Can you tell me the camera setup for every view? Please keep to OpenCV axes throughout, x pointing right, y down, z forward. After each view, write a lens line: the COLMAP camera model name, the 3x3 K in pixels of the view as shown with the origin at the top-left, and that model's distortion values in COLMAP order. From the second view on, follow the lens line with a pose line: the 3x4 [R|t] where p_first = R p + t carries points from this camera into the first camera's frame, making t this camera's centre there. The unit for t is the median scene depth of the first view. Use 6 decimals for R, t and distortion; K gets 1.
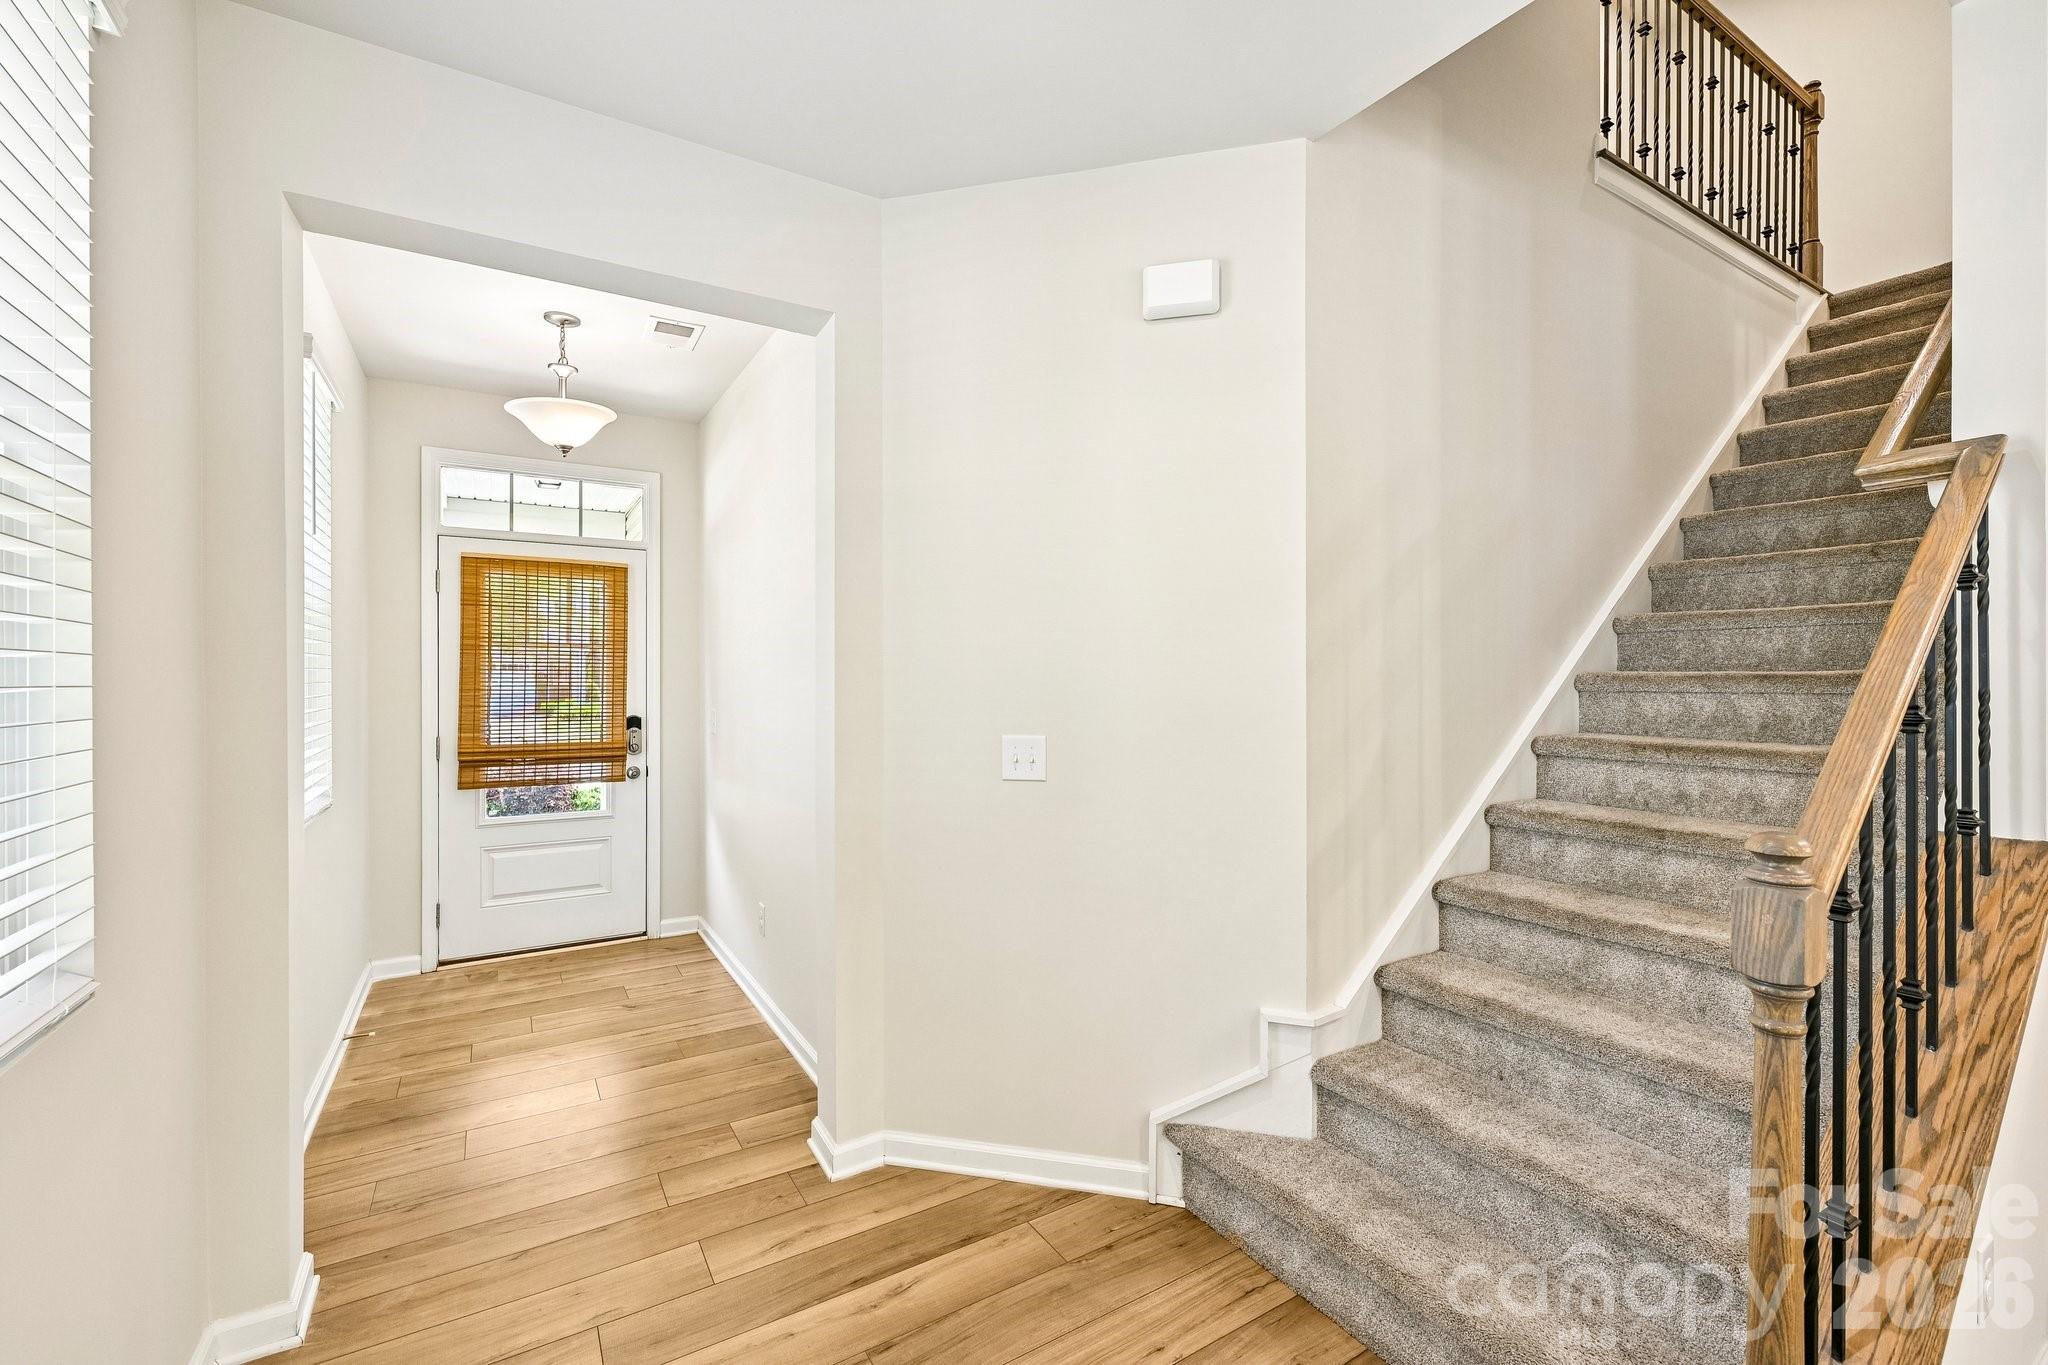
lens RADIAL K [[859.9, 0, 1023.1], [0, 859.9, 674.9], [0, 0, 1]] dist [-0.009652, 0.000721]
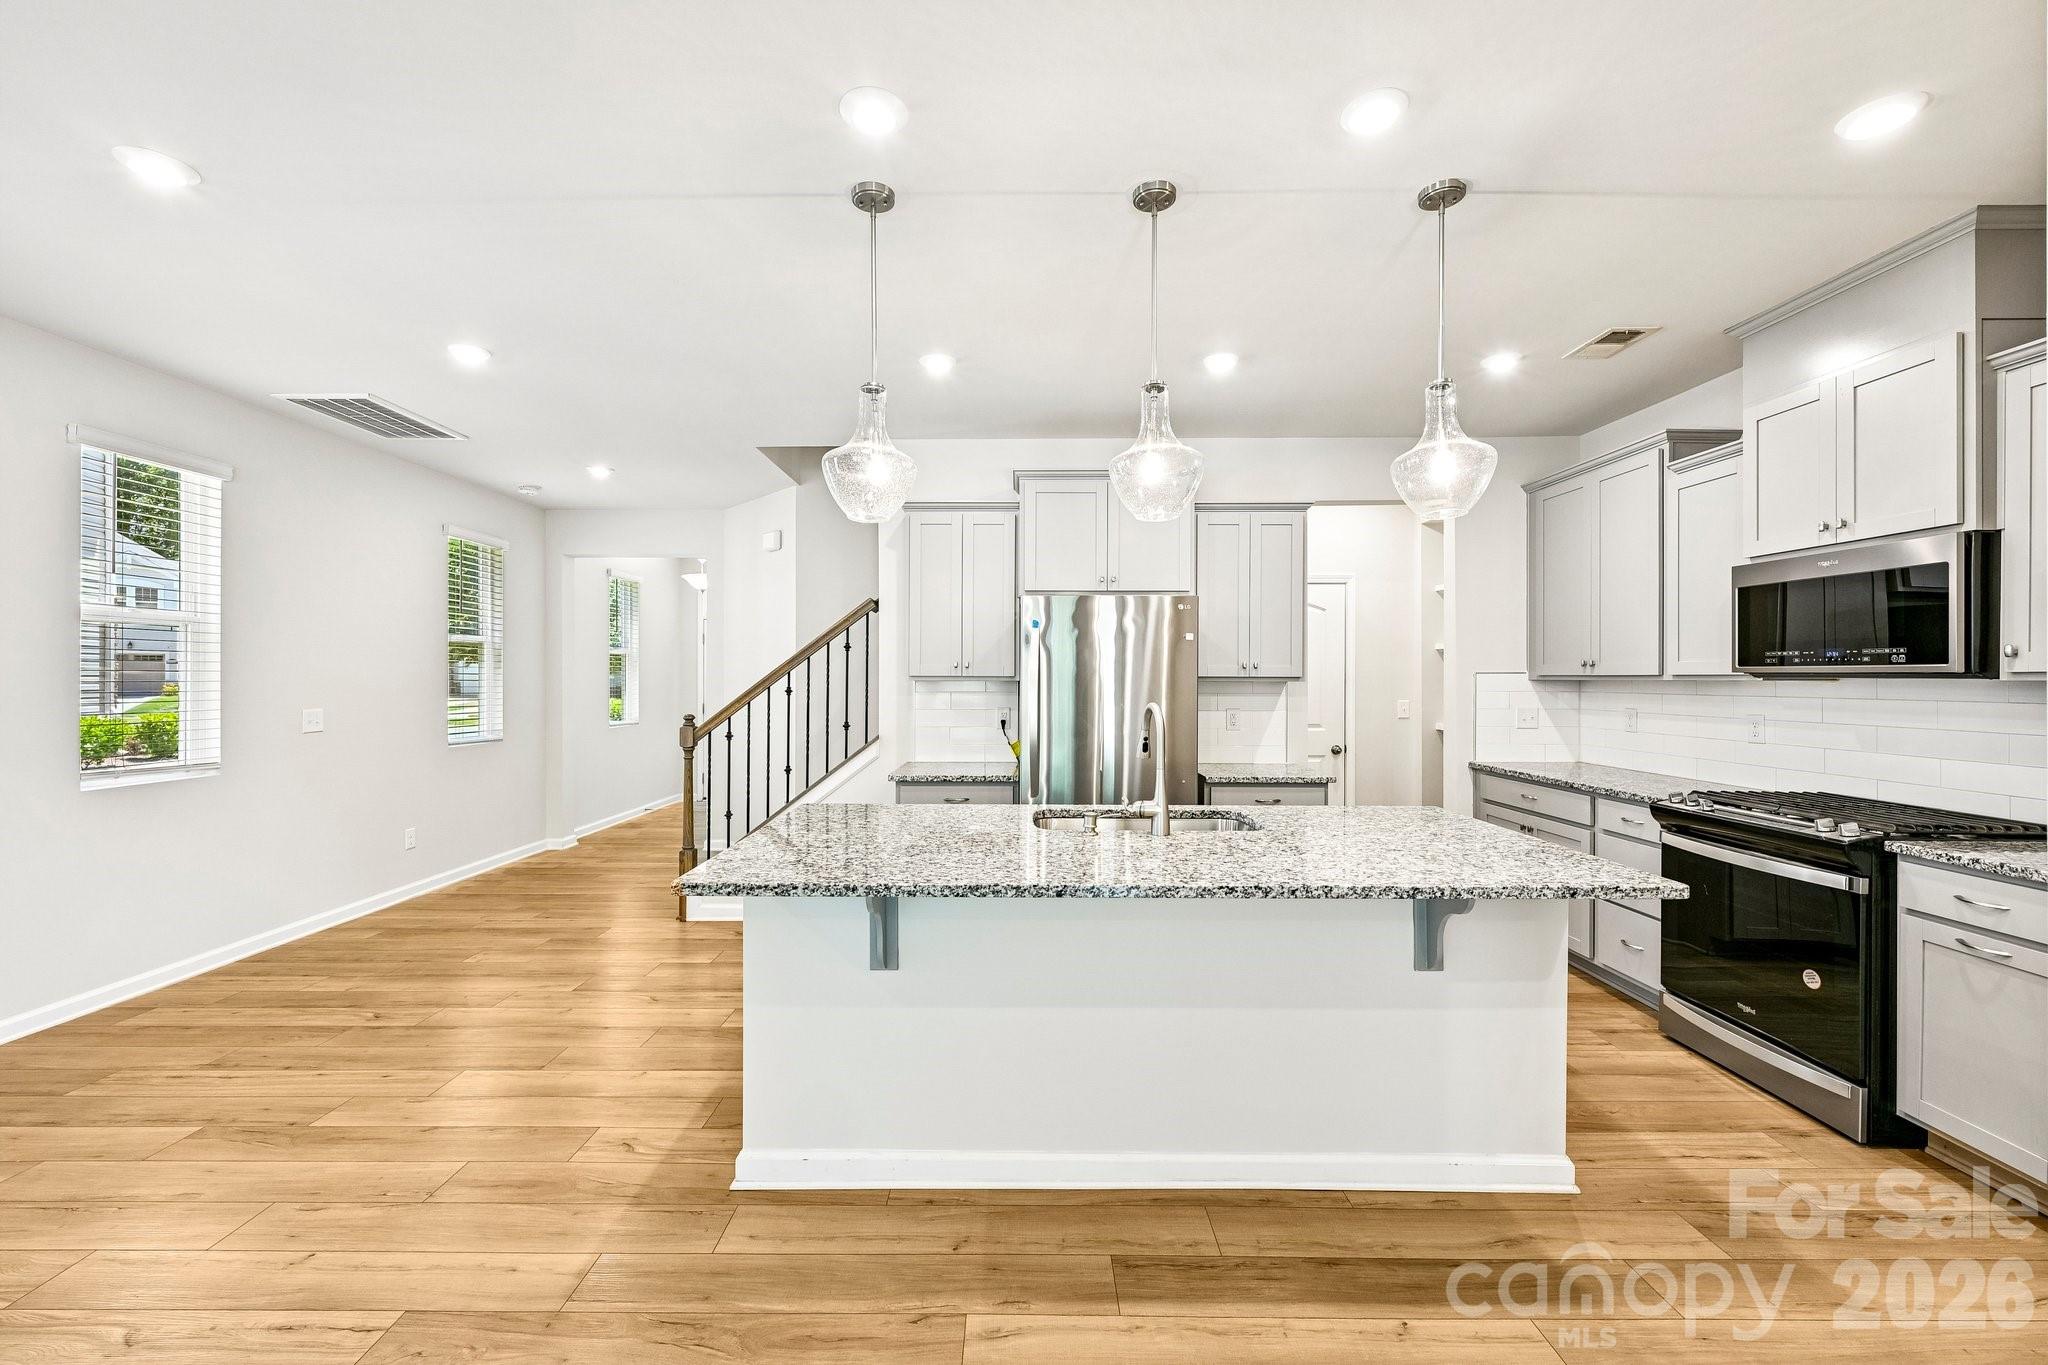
lens RADIAL K [[807.2, 0, 1018.1], [0, 807.2, 678.1], [0, 0, 1]] dist [0.000247, -0.000364]
pose [[0.849310, 0.001595, -0.527892, 1.211227], [-0.001412, 0.999999, 0.000750, -0.001824], [0.527893, 0.000108, 0.849311, -0.442977]]
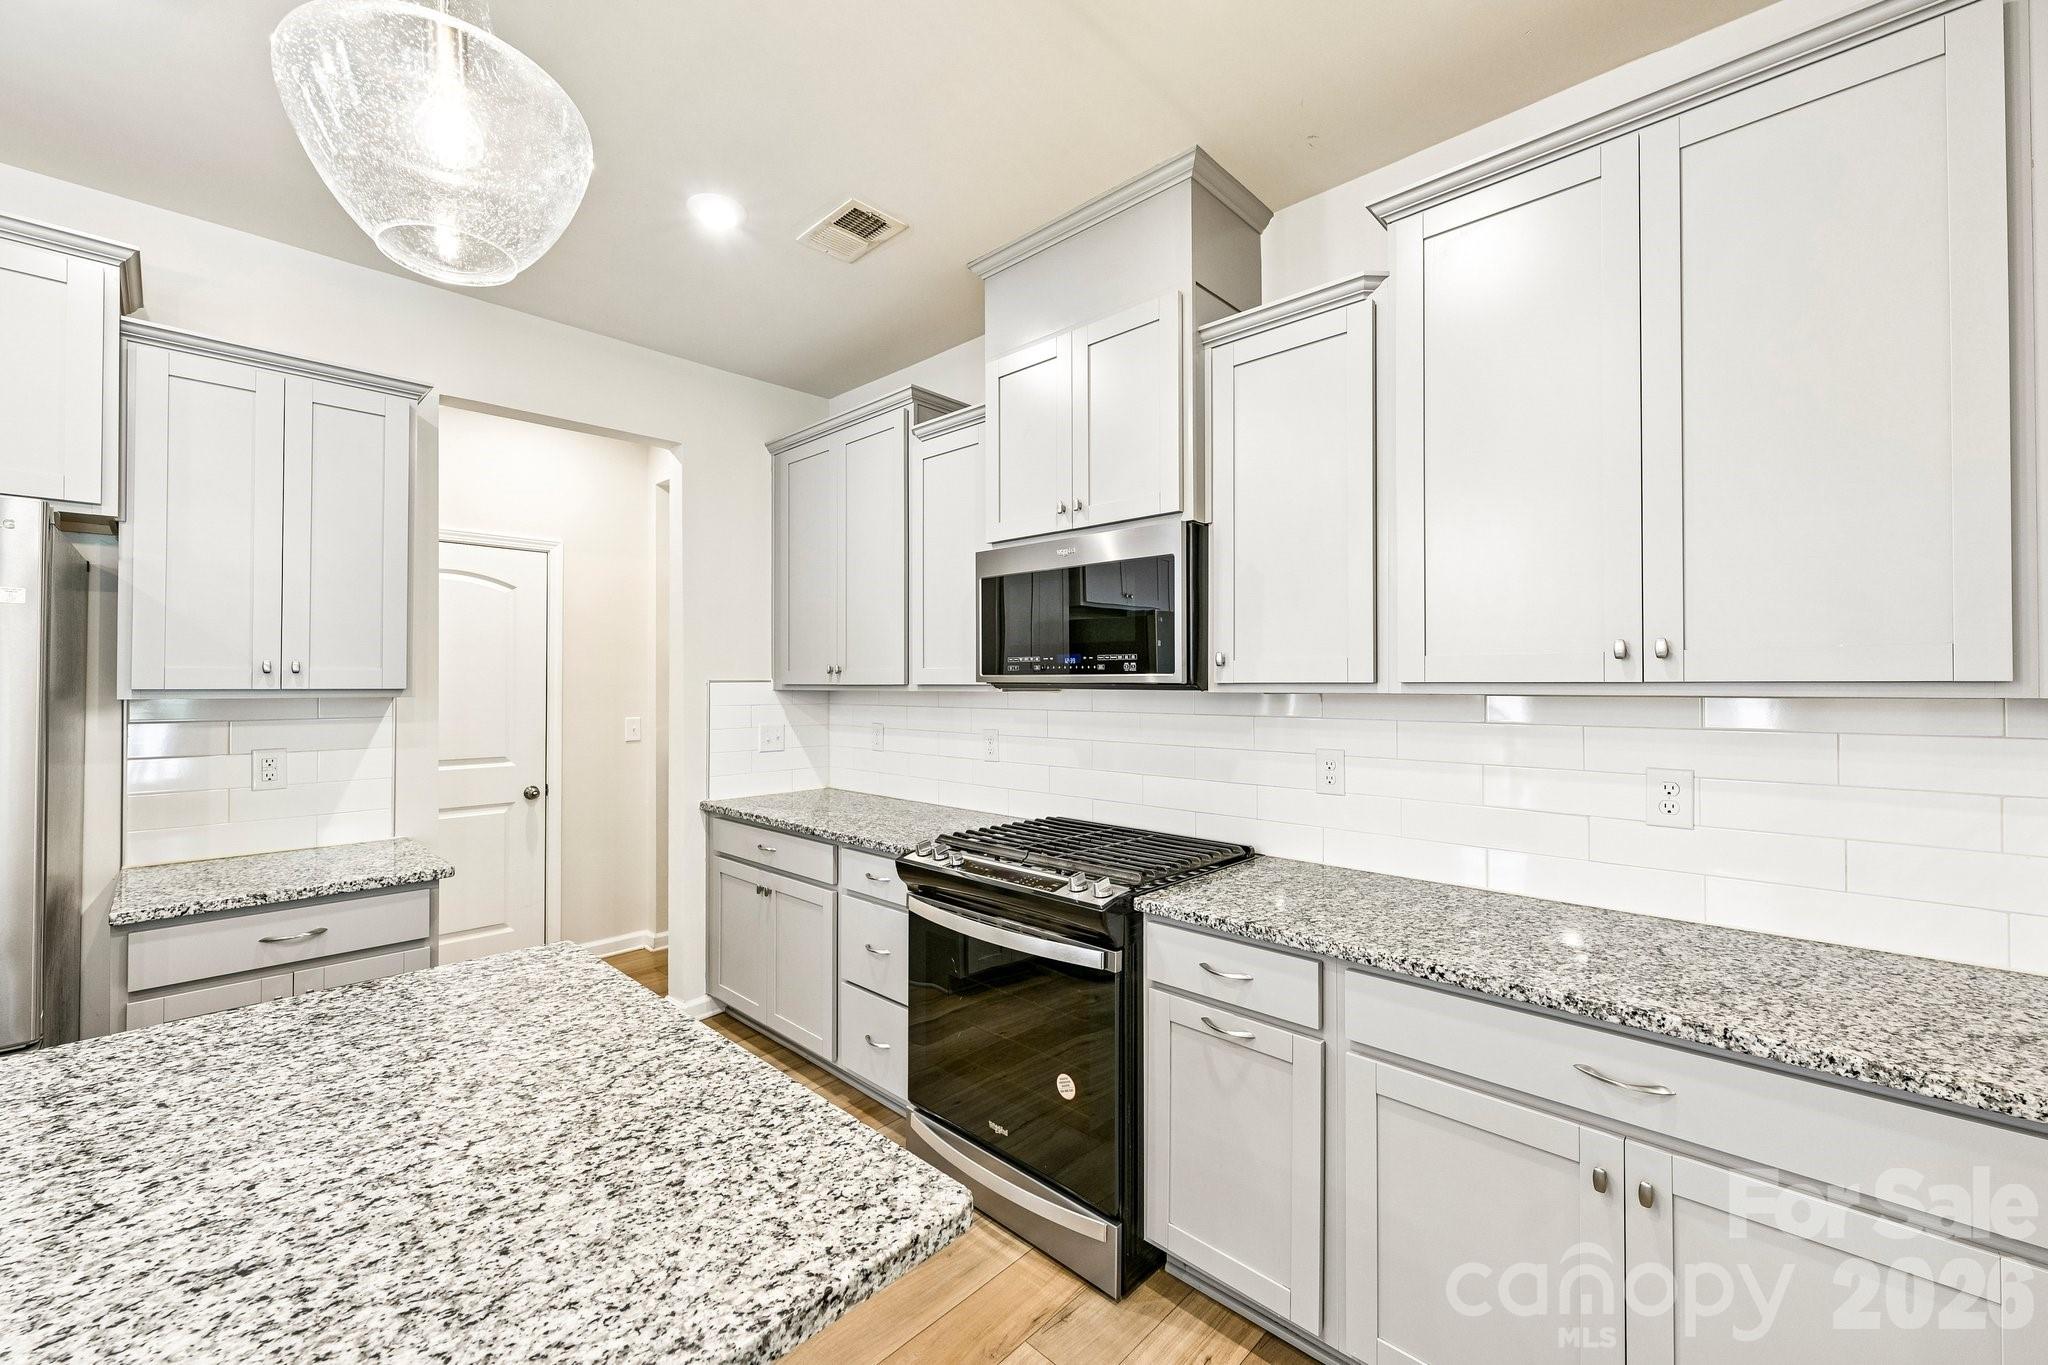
lens RADIAL K [[807.2, 0, 1027.1], [0, 807.2, 675.4], [0, 0, 1]] dist [0.000247, -0.000364]
pose [[0.964120, 0.001075, 0.265463, 1.253467], [0.001448, 0.999956, -0.009309, -0.006794], [-0.265461, 0.009359, 0.964076, -0.057785]]
